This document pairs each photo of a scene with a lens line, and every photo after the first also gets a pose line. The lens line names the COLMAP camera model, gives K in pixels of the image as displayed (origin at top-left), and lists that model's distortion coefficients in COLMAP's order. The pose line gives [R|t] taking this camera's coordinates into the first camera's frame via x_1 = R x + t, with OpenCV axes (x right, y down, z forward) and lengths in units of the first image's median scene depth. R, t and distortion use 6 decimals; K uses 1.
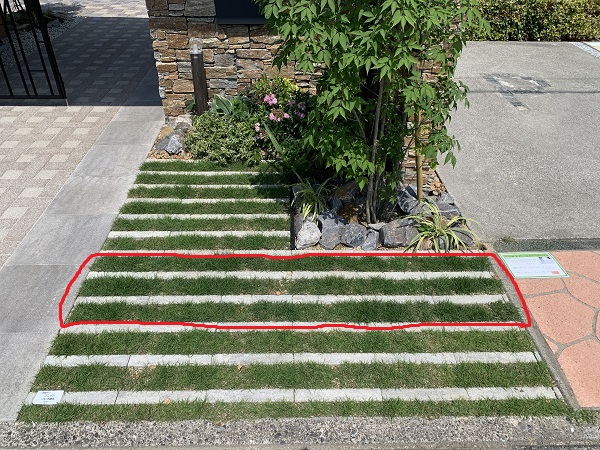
lens RADIAL K [[459.3, 0, 300.0], [0, 459.3, 225.0], [0, 0, 1]] dist [0.000890, -0.014594]
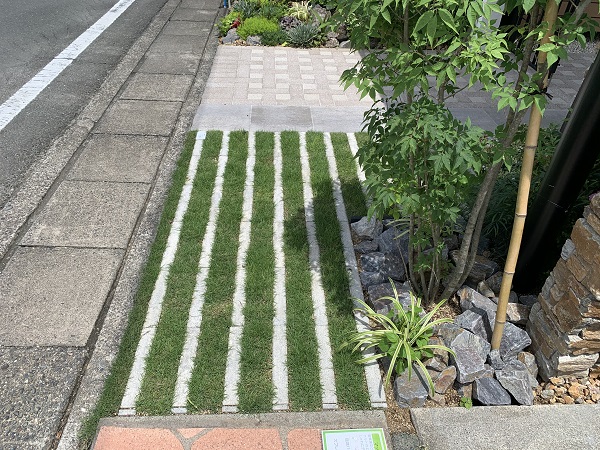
lens RADIAL K [[459.3, 0, 300.0], [0, 459.3, 225.0], [0, 0, 1]] dist [0.000890, -0.014594]
pose [[0.020477, 0.602829, -0.797608, 0.832475], [-0.622411, 0.632014, 0.461695, -0.357027], [0.782422, 0.486986, 0.388149, 0.602816]]
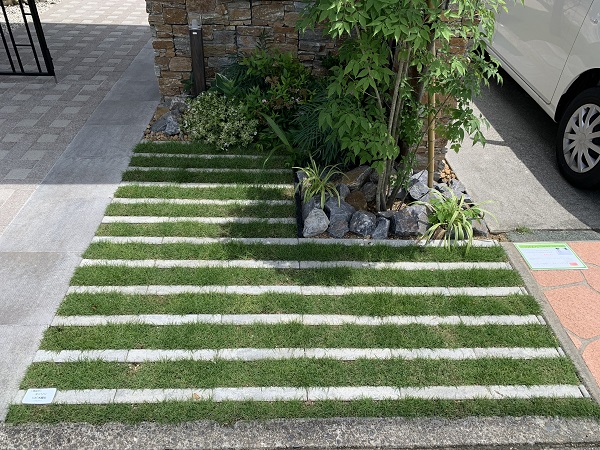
lens RADIAL K [[459.3, 0, 300.0], [0, 459.3, 225.0], [0, 0, 1]] dist [0.000890, -0.014594]
pose [[0.999638, 0.010015, 0.024962, -0.042071], [-0.010624, 0.999647, 0.024360, 0.004674], [-0.024709, -0.024616, 0.999392, 0.061120]]
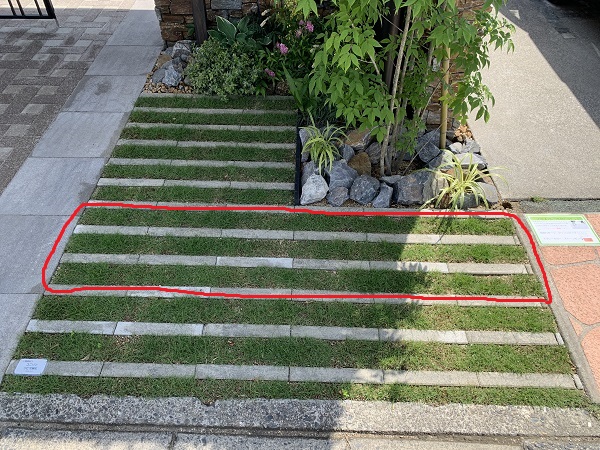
lens RADIAL K [[459.3, 0, 300.0], [0, 459.3, 225.0], [0, 0, 1]] dist [0.000890, -0.014594]
pose [[0.998943, 0.028091, -0.036380, 0.027548], [-0.021512, 0.985202, 0.170043, -0.067721], [0.040619, -0.169081, 0.984765, 0.105515]]
